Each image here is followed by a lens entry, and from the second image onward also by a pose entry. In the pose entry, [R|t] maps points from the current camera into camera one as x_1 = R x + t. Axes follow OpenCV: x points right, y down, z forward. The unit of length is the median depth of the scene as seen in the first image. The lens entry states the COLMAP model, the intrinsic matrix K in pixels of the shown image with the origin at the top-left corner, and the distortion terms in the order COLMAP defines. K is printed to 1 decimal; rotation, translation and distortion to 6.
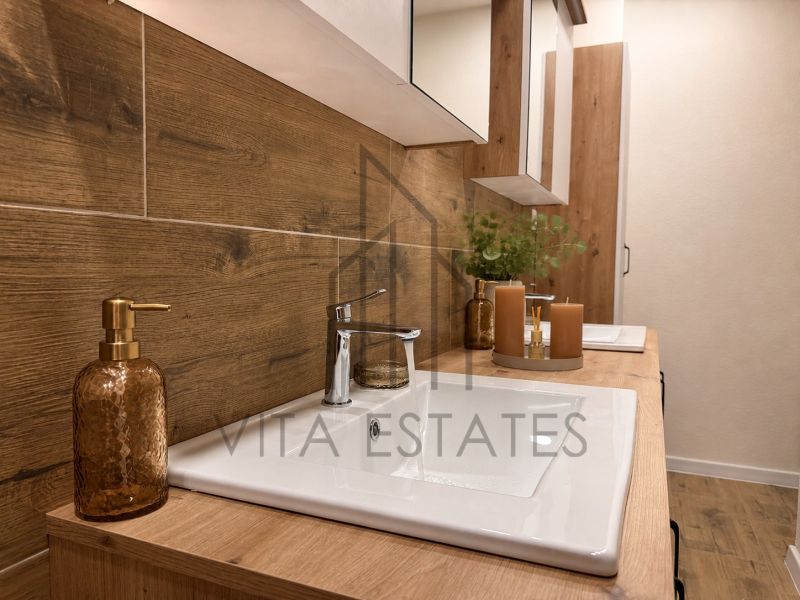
lens RADIAL K [[570.1, 0, 403.3], [0, 570.1, 298.2], [0, 0, 1]] dist [0.025844, -0.032591]
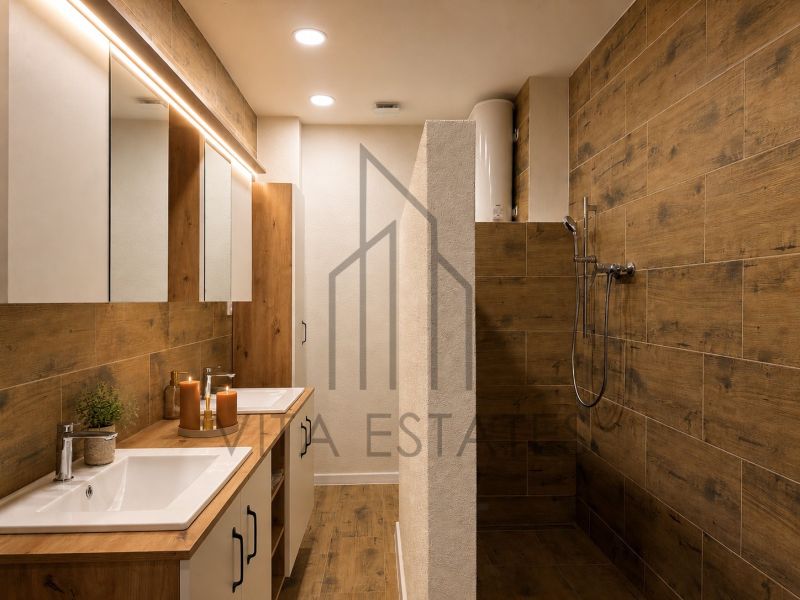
lens RADIAL K [[570.1, 0, 425.2], [0, 570.1, 303.4], [0, 0, 1]] dist [0.025844, -0.032591]
pose [[0.883410, -0.010520, 0.468483, 0.063460], [0.031379, 0.998832, -0.036743, -0.365936], [-0.467549, 0.047160, 0.882708, -1.556167]]
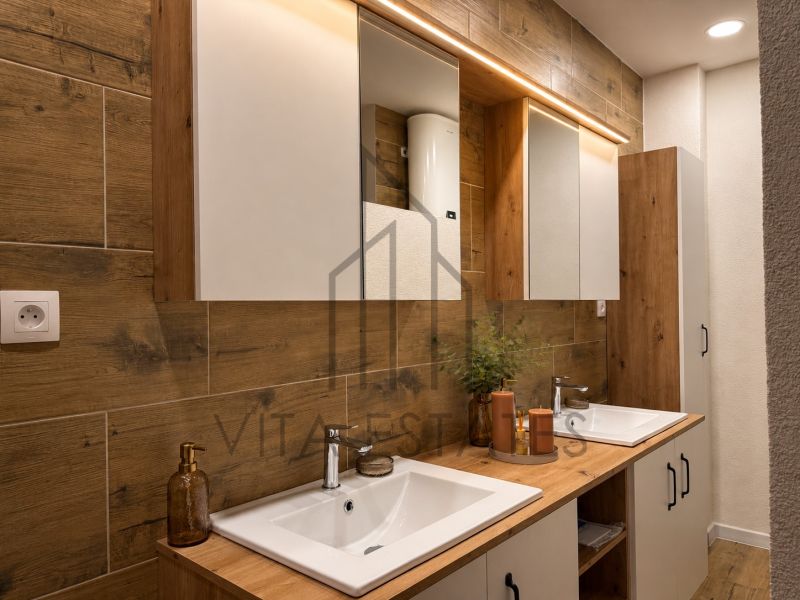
lens RADIAL K [[570.1, 0, 405.0], [0, 570.1, 303.9], [0, 0, 1]] dist [0.025844, -0.032591]
pose [[0.952820, -0.026265, -0.302397, 0.872867], [0.008878, 0.998235, -0.058728, -0.355506], [0.303406, 0.053272, 0.951371, -0.772208]]
